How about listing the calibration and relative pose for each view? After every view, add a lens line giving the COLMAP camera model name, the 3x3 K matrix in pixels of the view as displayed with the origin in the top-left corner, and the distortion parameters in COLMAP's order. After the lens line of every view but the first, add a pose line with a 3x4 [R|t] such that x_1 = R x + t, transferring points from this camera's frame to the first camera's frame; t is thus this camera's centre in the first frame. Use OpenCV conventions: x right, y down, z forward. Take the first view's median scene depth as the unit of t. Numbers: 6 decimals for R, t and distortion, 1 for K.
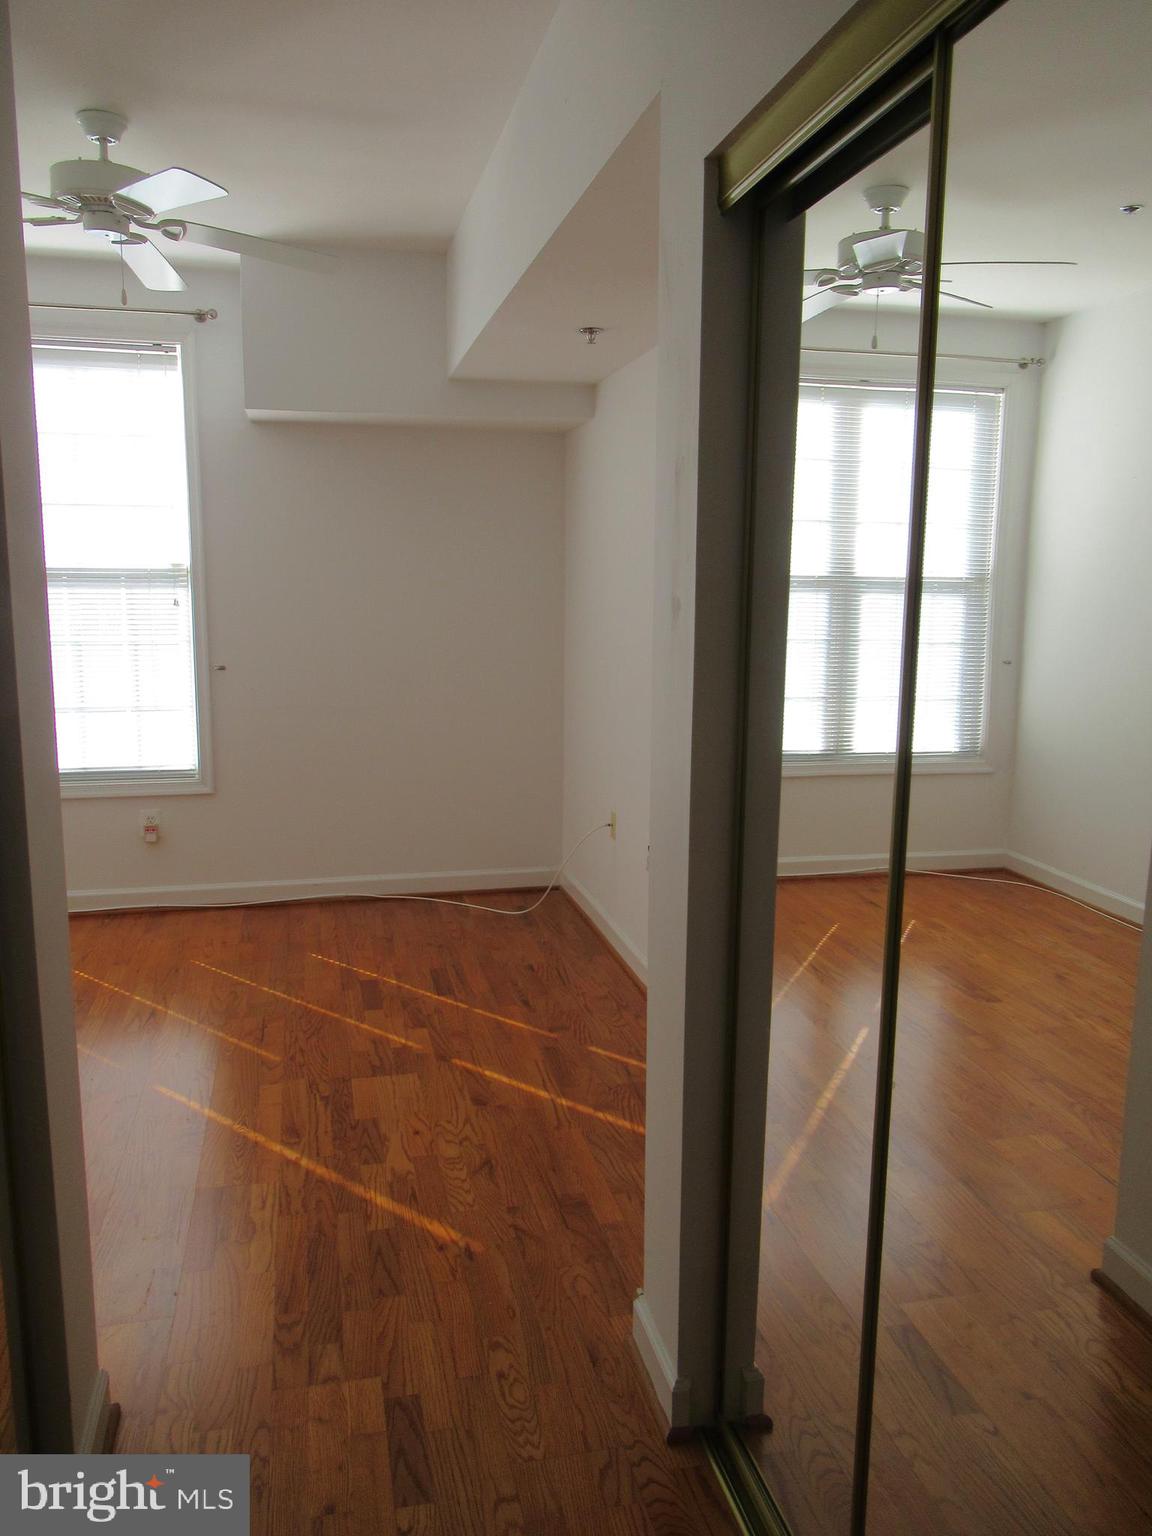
lens RADIAL K [[1144.6, 0, 565.5], [0, 1144.6, 765.9], [0, 0, 1]] dist [-0.002710, -0.002205]
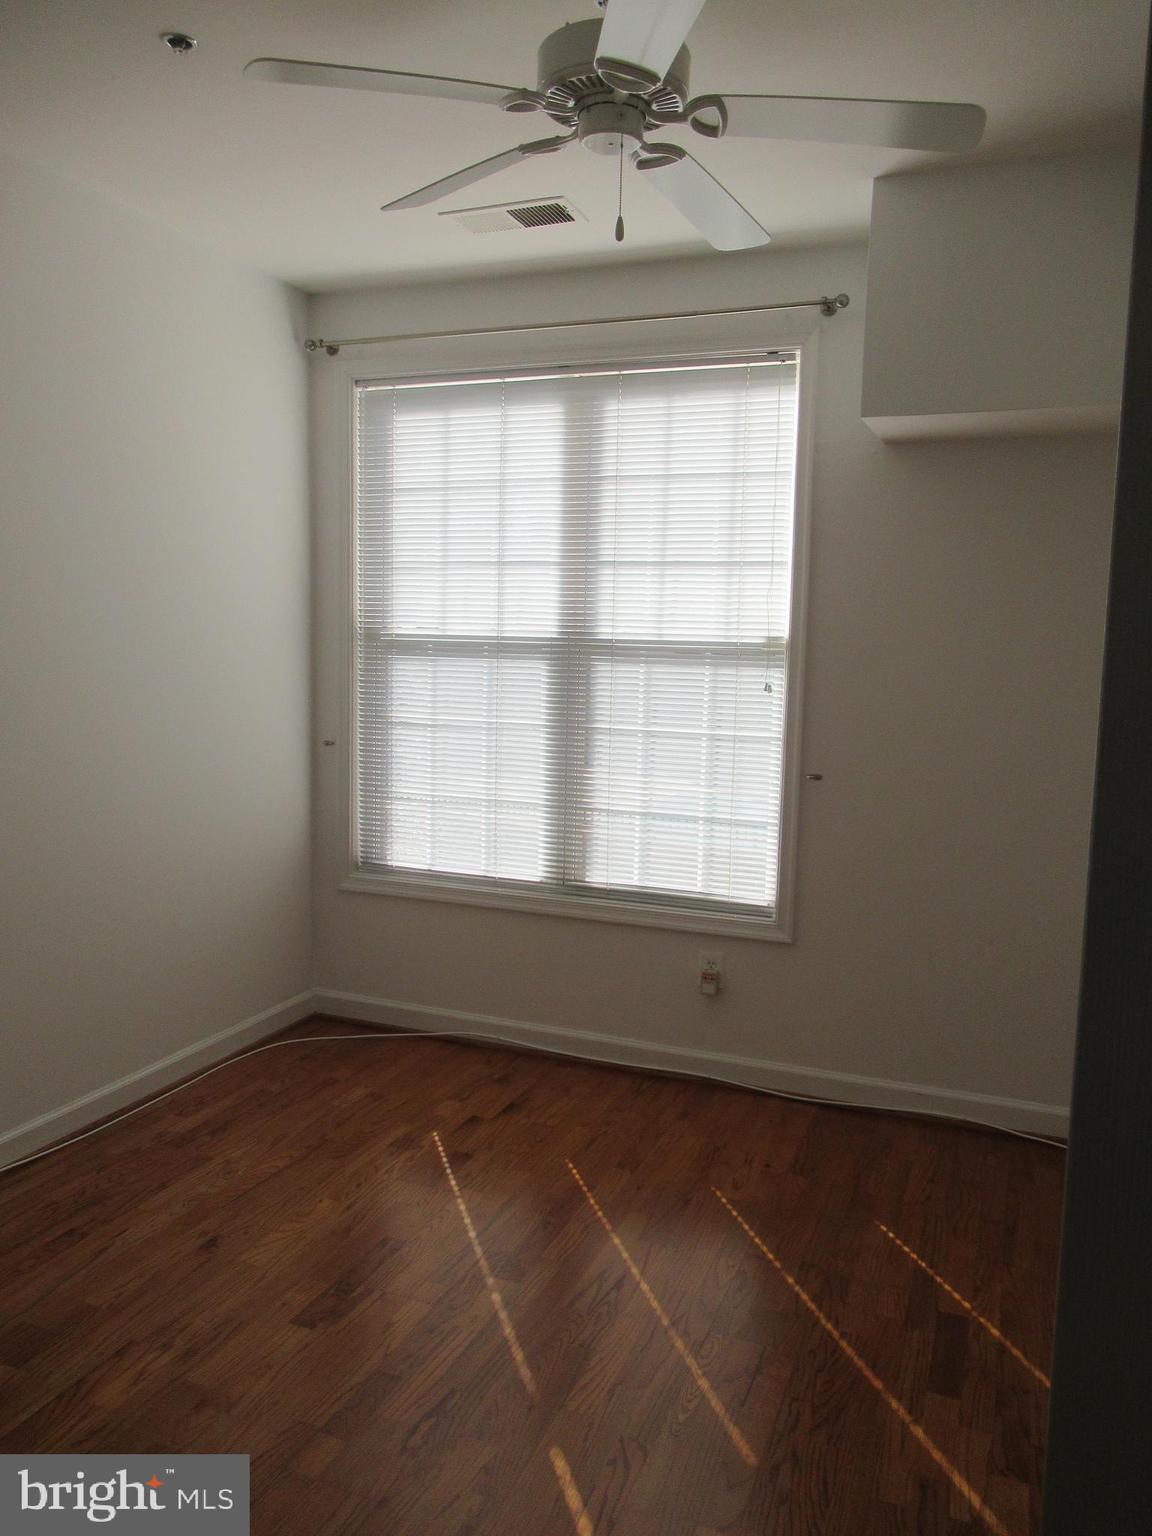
lens RADIAL K [[1144.6, 0, 565.5], [0, 1144.6, 765.9], [0, 0, 1]] dist [-0.002710, -0.002205]
pose [[0.818302, 0.073781, -0.570033, -0.014169], [-0.108123, 0.993782, -0.026586, -0.061824], [0.564527, 0.083390, 0.821191, 0.334347]]
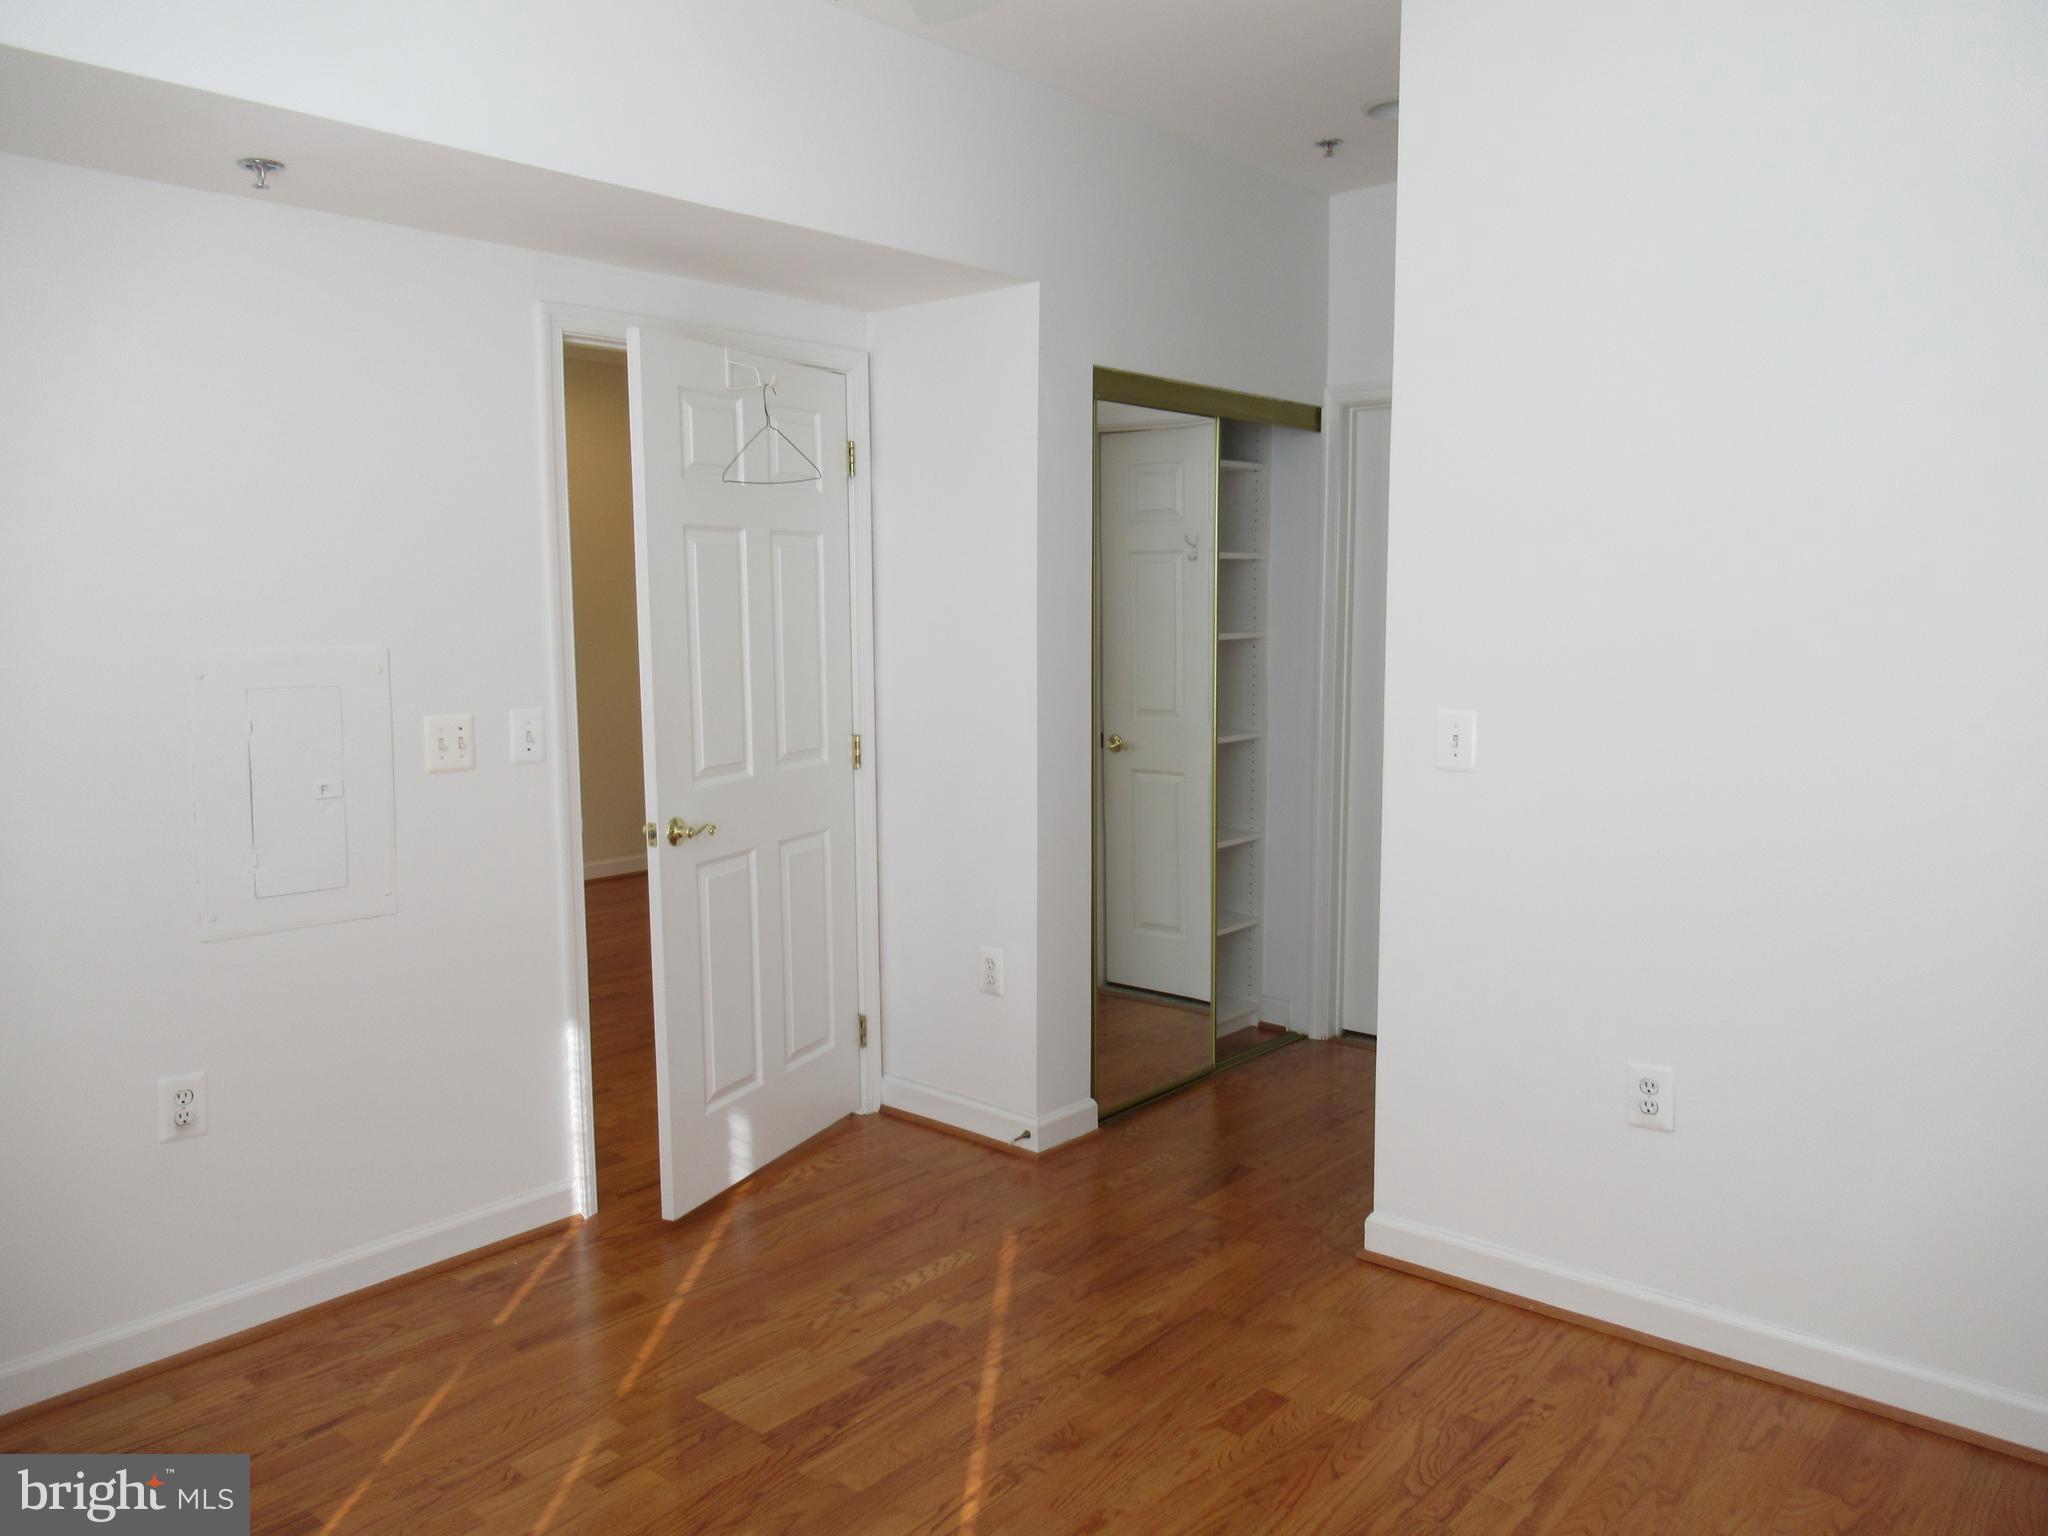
lens RADIAL K [[1526.1, 0, 1019.4], [0, 1526.1, 766.0], [0, 0, 1]] dist [-0.002710, -0.002205]
pose [[-0.584547, -0.096833, 0.805561, -0.665112], [0.135758, 0.967183, 0.214772, -0.167742], [-0.799921, 0.234906, -0.552218, 0.944961]]
